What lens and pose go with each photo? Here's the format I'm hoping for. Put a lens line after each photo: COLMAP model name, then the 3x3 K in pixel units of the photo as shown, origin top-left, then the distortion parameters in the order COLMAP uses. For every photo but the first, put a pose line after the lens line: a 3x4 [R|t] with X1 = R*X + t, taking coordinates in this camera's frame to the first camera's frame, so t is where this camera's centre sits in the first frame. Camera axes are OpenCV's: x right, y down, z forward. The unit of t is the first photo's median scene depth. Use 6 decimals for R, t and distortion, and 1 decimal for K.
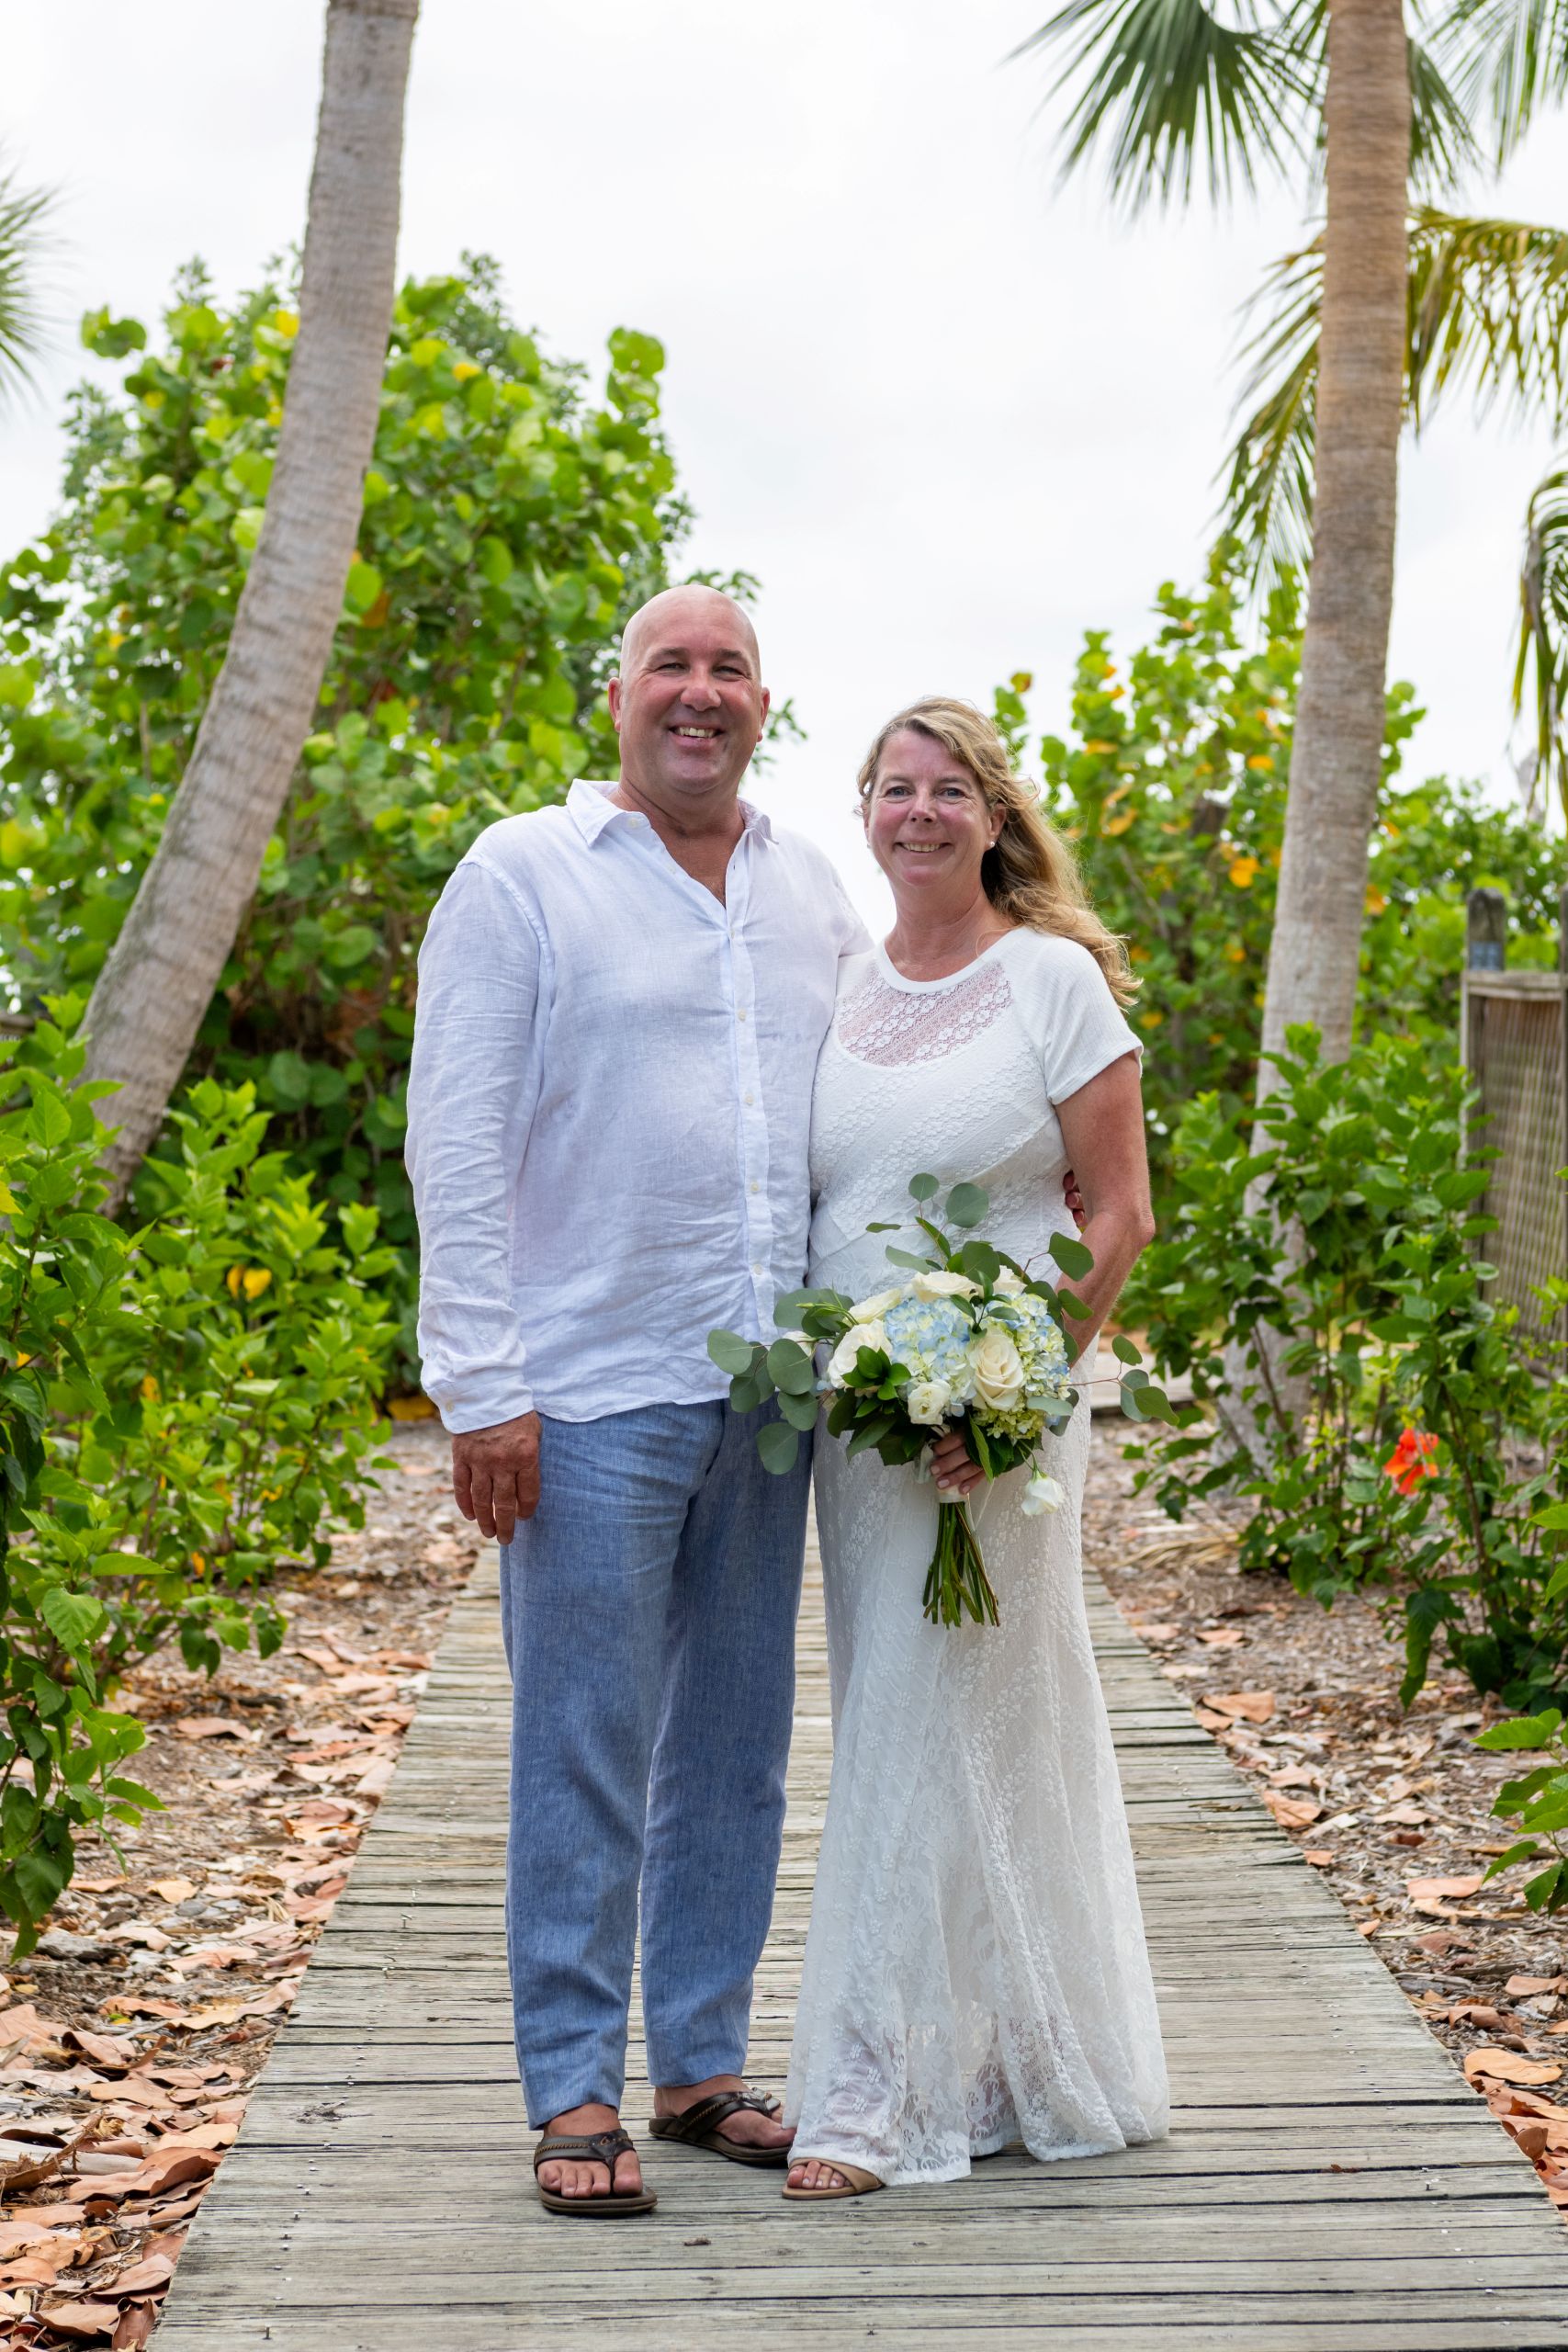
lens RADIAL K [[3642.9, 0, 784.0], [0, 3642.9, 1176.0], [0, 0, 1]] dist [-0.122330, 0.248695]
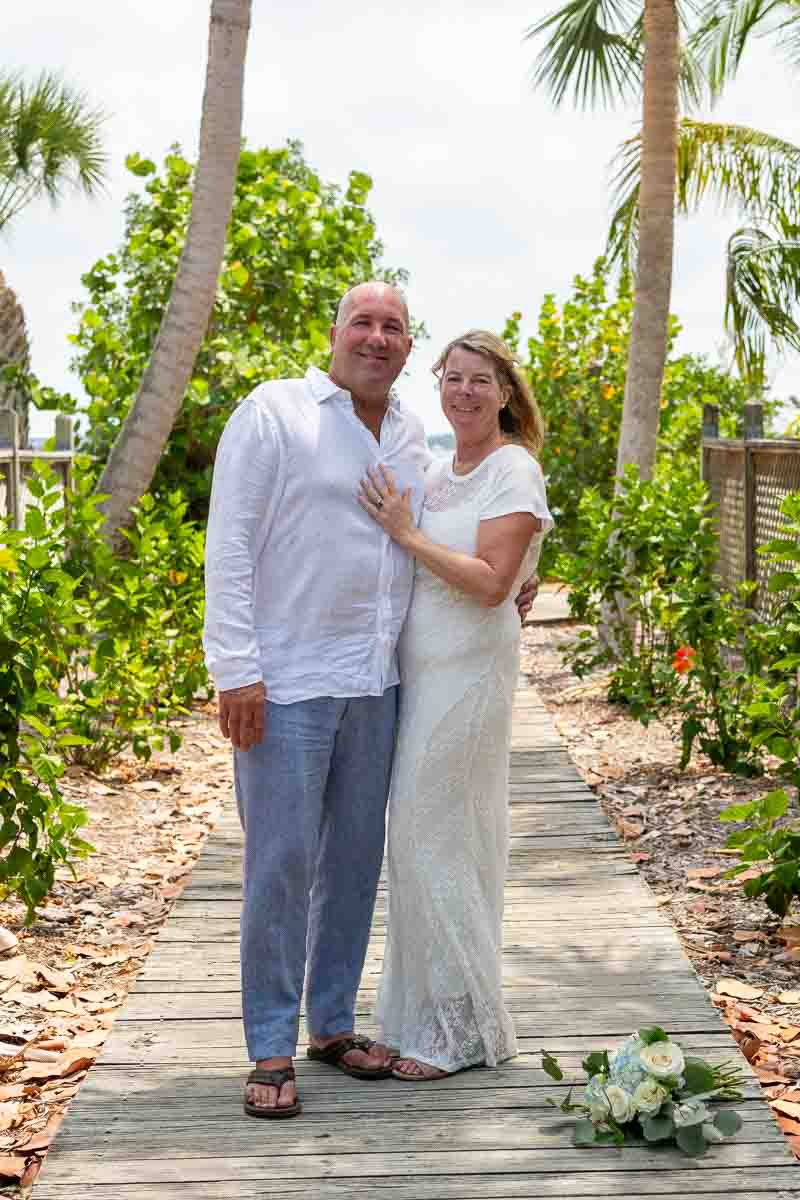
lens RADIAL K [[1916.3, 0, 400.0], [0, 1916.3, 600.0], [0, 0, 1]] dist [-0.006580, -0.798337]
pose [[0.999838, -0.002285, 0.017835, -0.023665], [0.002074, 0.999928, 0.011848, 0.024911], [-0.017861, -0.011809, 0.999771, -0.181797]]
